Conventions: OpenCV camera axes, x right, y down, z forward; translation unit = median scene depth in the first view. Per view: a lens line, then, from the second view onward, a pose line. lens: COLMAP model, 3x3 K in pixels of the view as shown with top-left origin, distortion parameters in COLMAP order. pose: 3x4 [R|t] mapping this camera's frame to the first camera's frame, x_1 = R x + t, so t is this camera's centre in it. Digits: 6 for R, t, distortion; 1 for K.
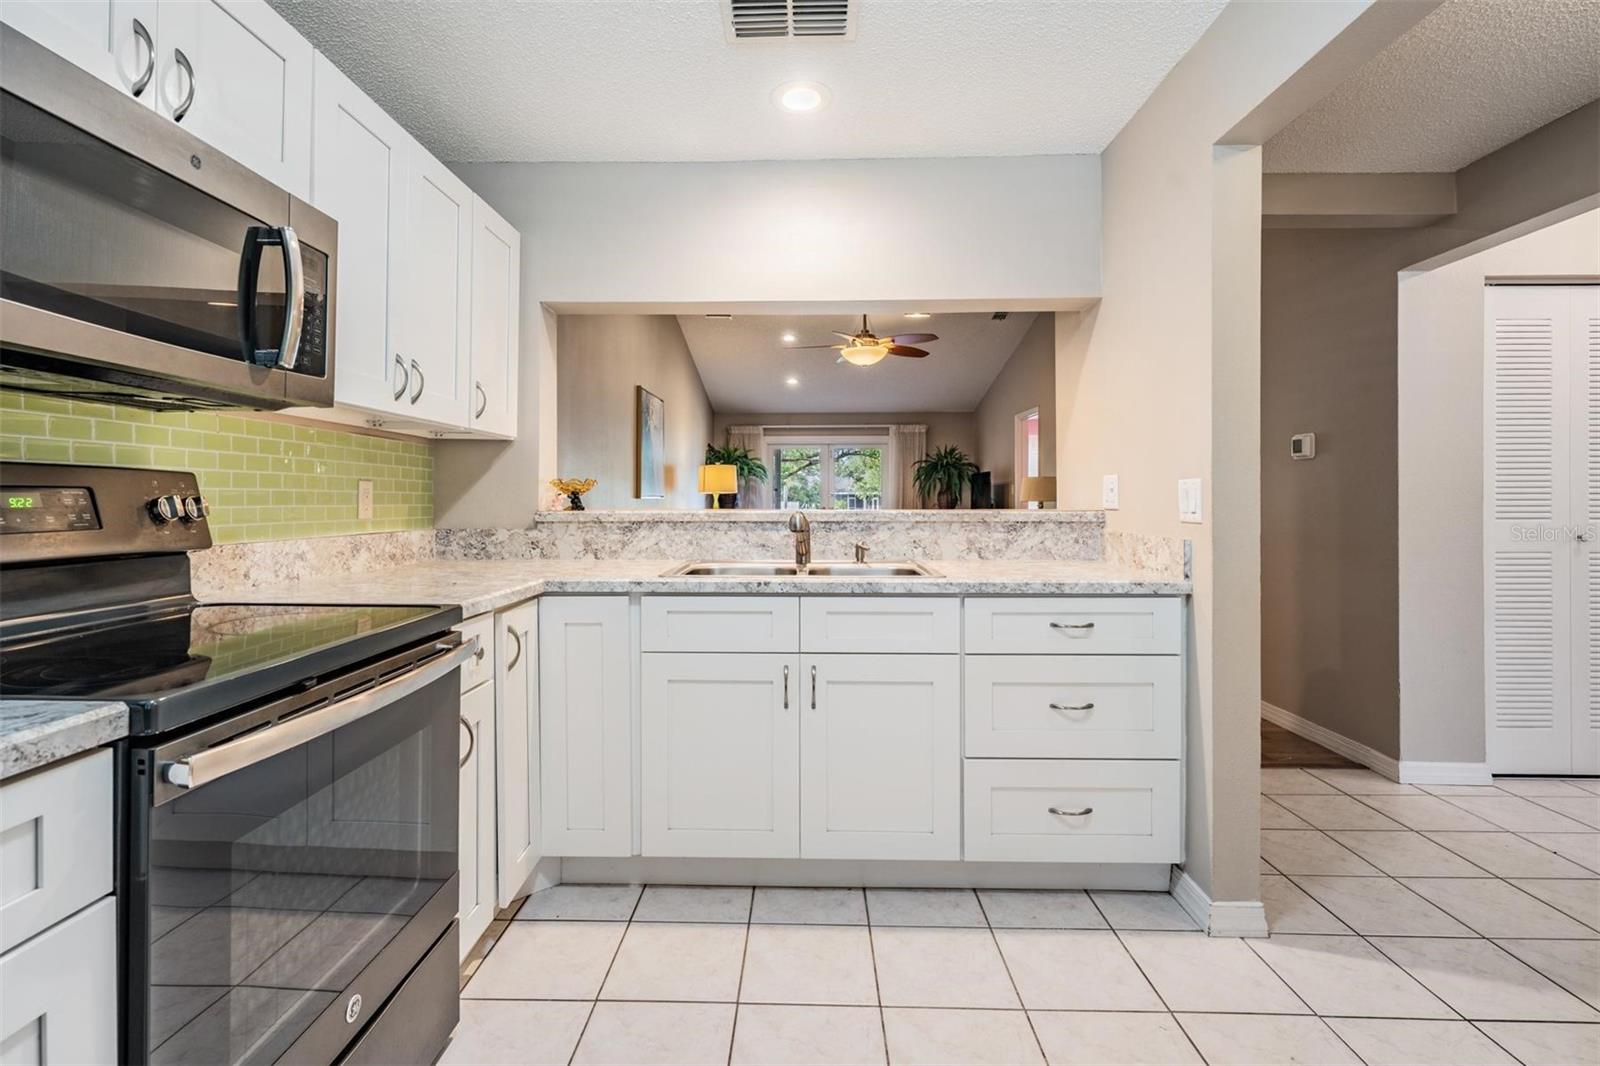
lens RADIAL K [[751.9, 0, 791.6], [0, 751.9, 497.7], [0, 0, 1]] dist [0.002730, -0.000027]
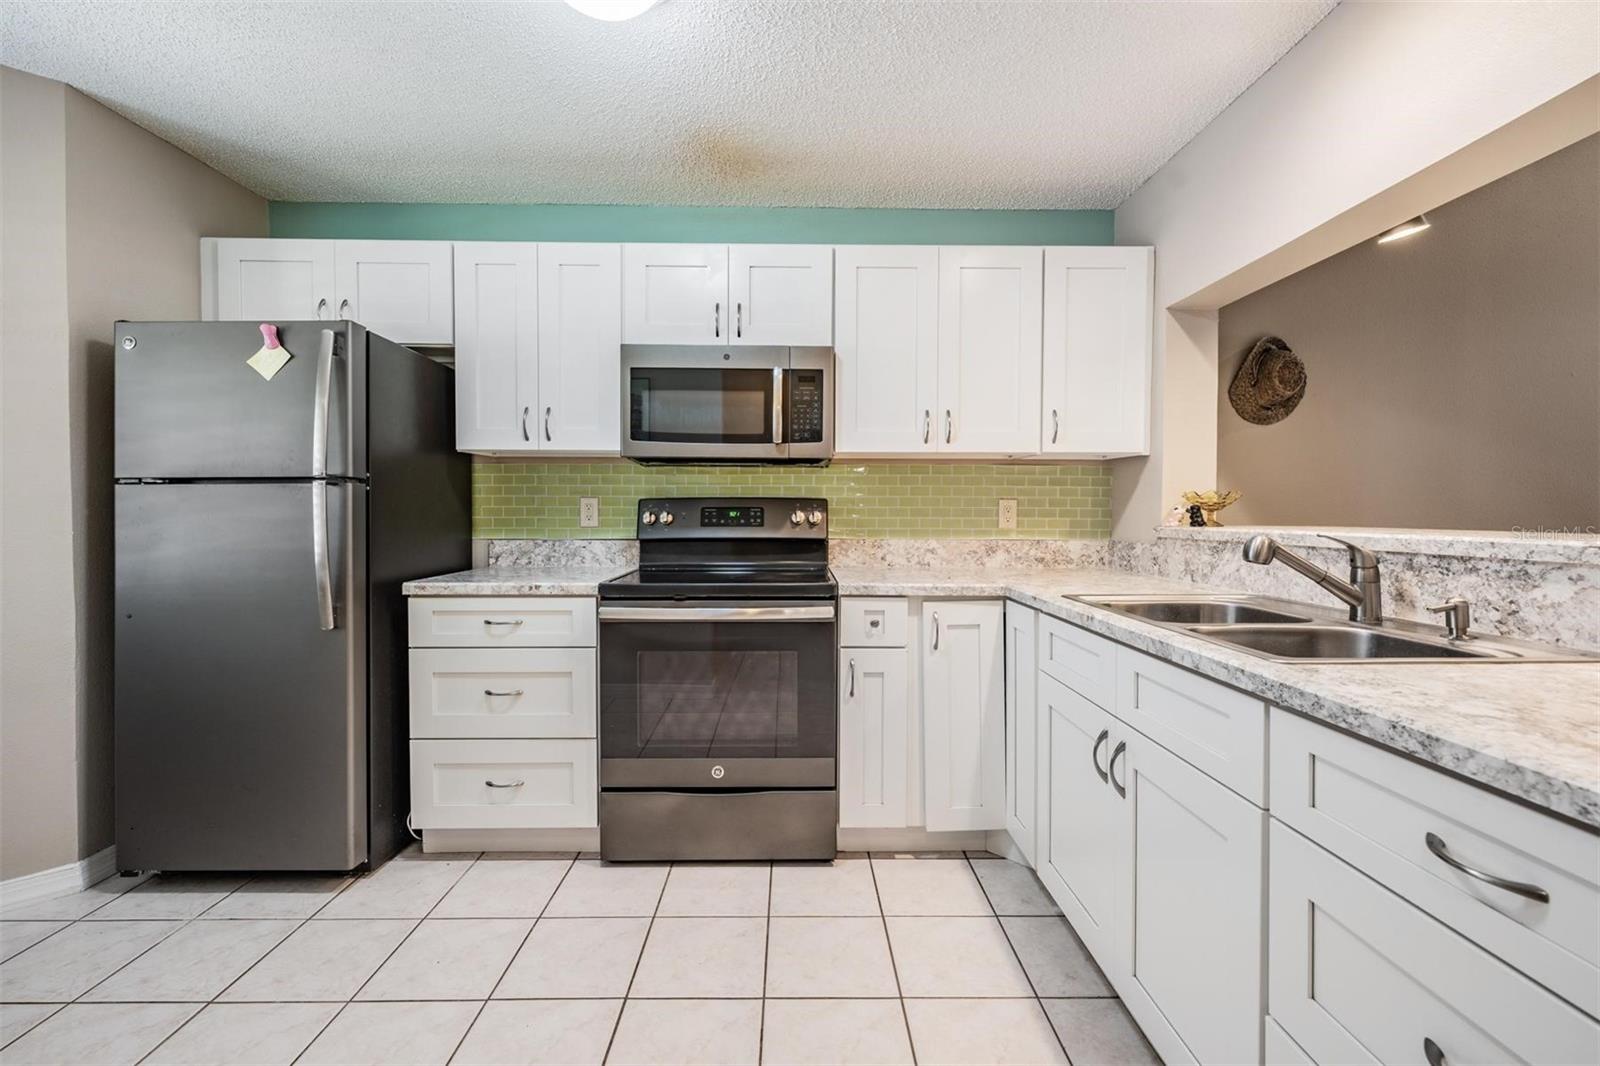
lens RADIAL K [[678.8, 0, 797.2], [0, 678.8, 522.5], [0, 0, 1]] dist [-0.000046, -0.000269]
pose [[0.034227, 0.014515, -0.999309, 0.552373], [-0.000894, 0.999895, 0.014493, 0.000846], [0.999414, 0.000397, 0.034236, 0.534712]]
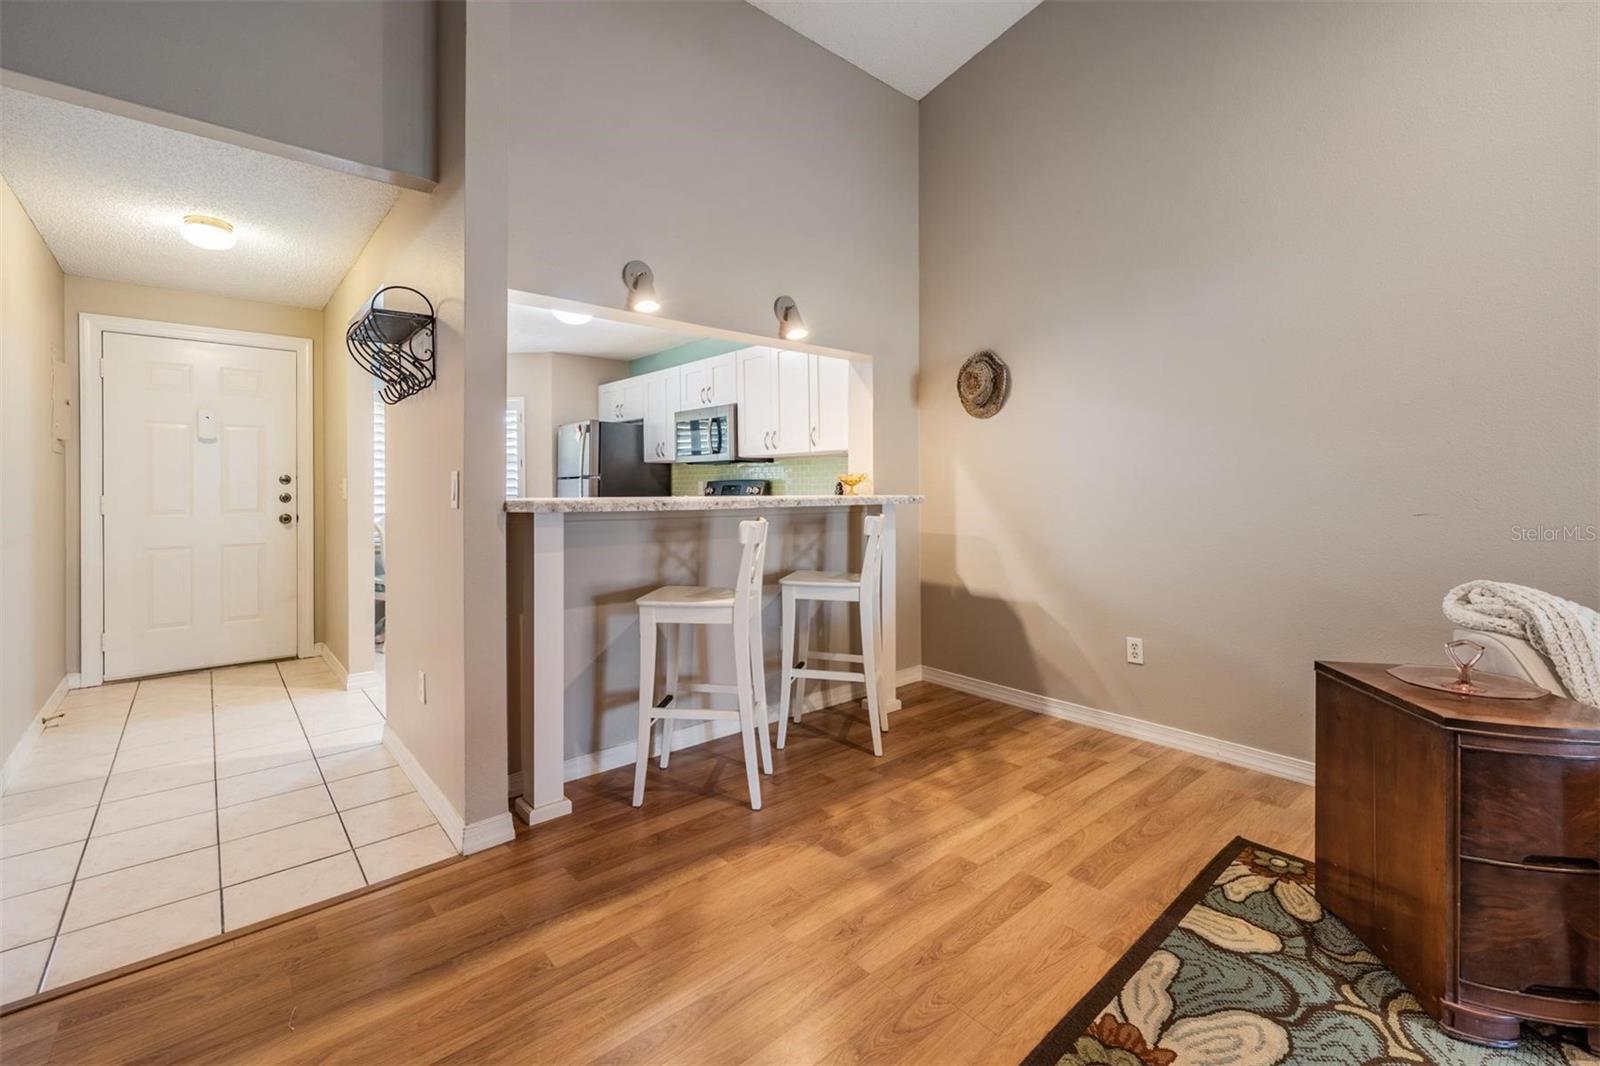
lens RADIAL K [[683.1, 0, 797.0], [0, 683.1, 490.2], [0, 0, 1]] dist [-0.001655, -0.000361]
pose [[-0.739452, 0.002792, -0.673203, 0.736918], [0.002949, 0.999995, 0.000909, 0.006000], [0.673203, -0.001313, -0.739457, 2.097310]]
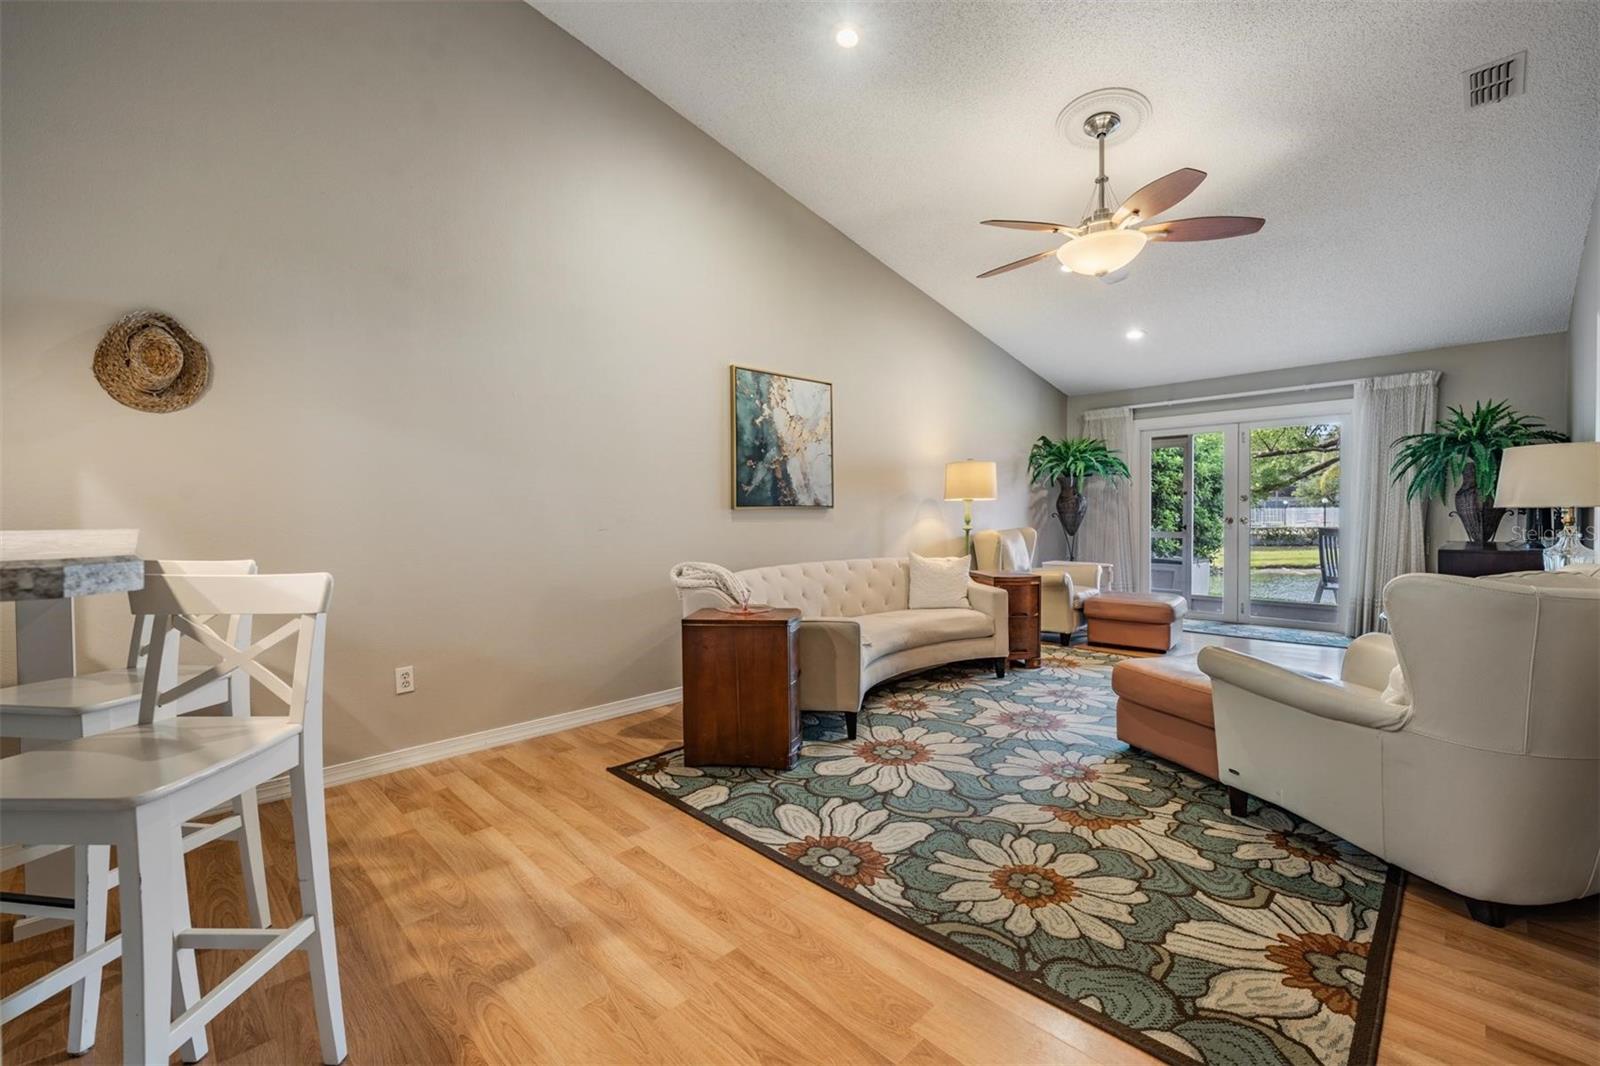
lens RADIAL K [[675.3, 0, 799.5], [0, 675.3, 522.4], [0, 0, 1]] dist [0.000613, 0.000137]
pose [[0.714958, 0.006211, -0.699140, 0.790456], [0.010693, 0.999746, 0.019816, 0.003348], [0.699086, -0.021644, 0.714710, 1.265567]]
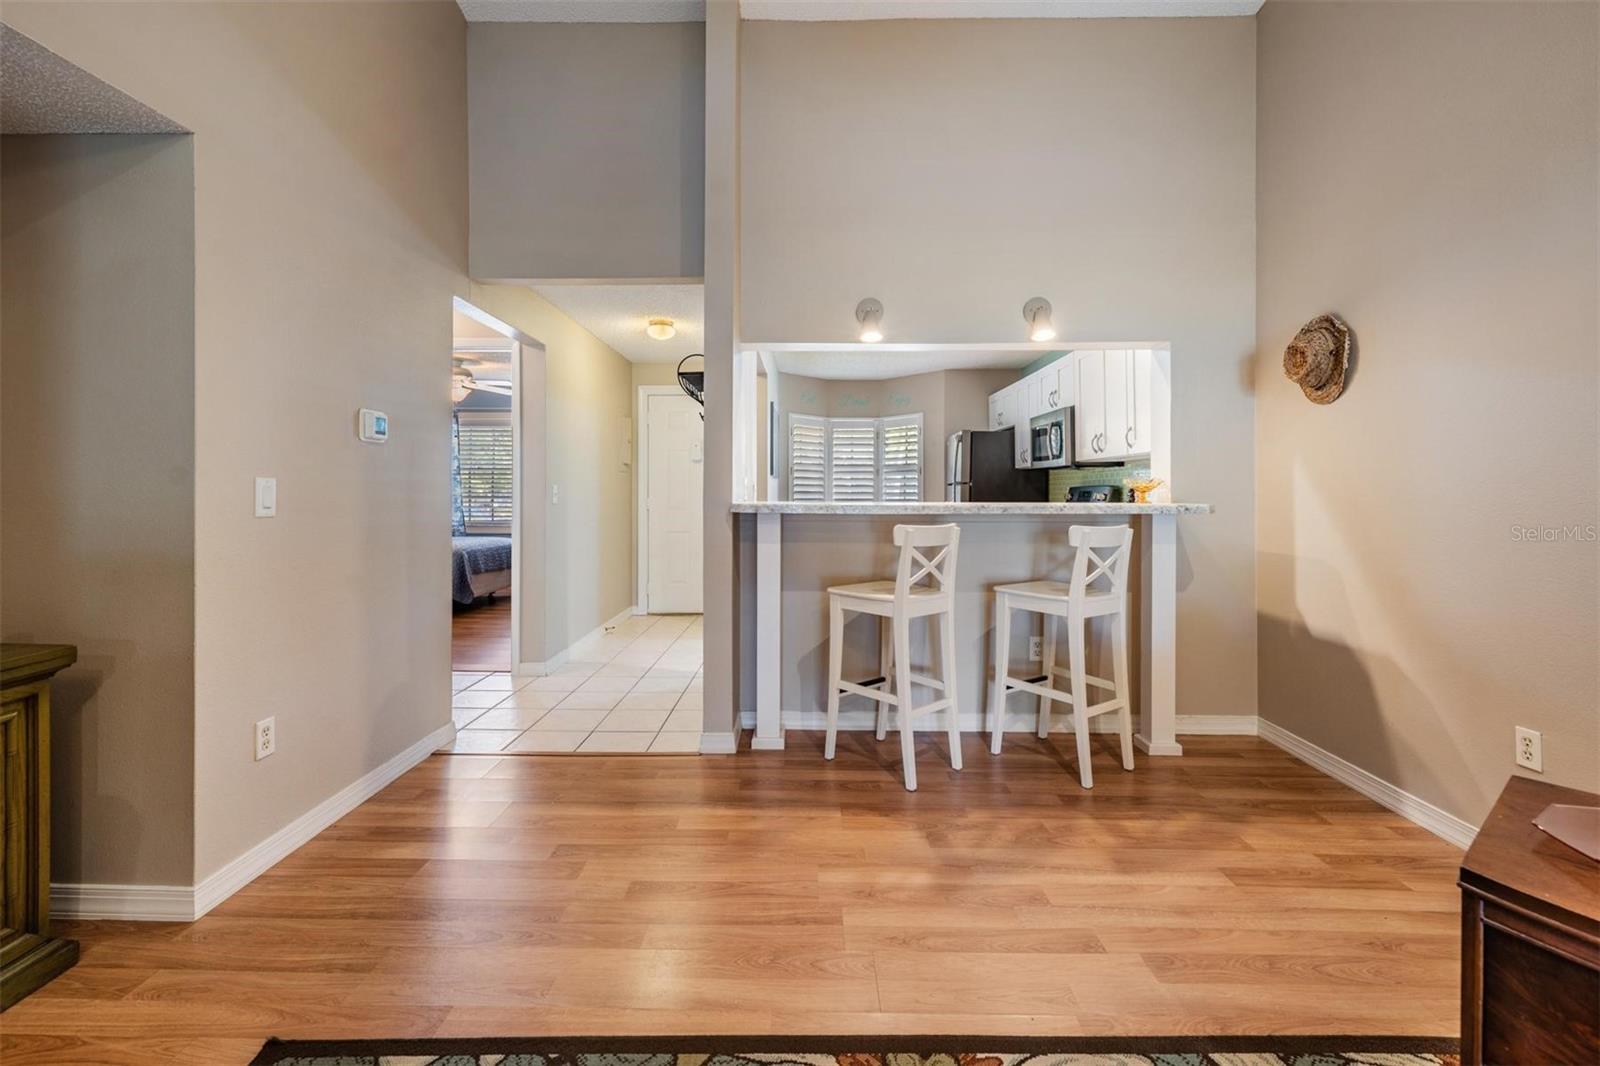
lens RADIAL K [[683.1, 0, 797.0], [0, 683.1, 490.2], [0, 0, 1]] dist [-0.001655, -0.000361]
pose [[-0.999999, -0.001106, -0.000765, 0.328048], [-0.001102, 0.999982, -0.005981, 0.002356], [0.000771, -0.005980, -0.999982, 2.383526]]
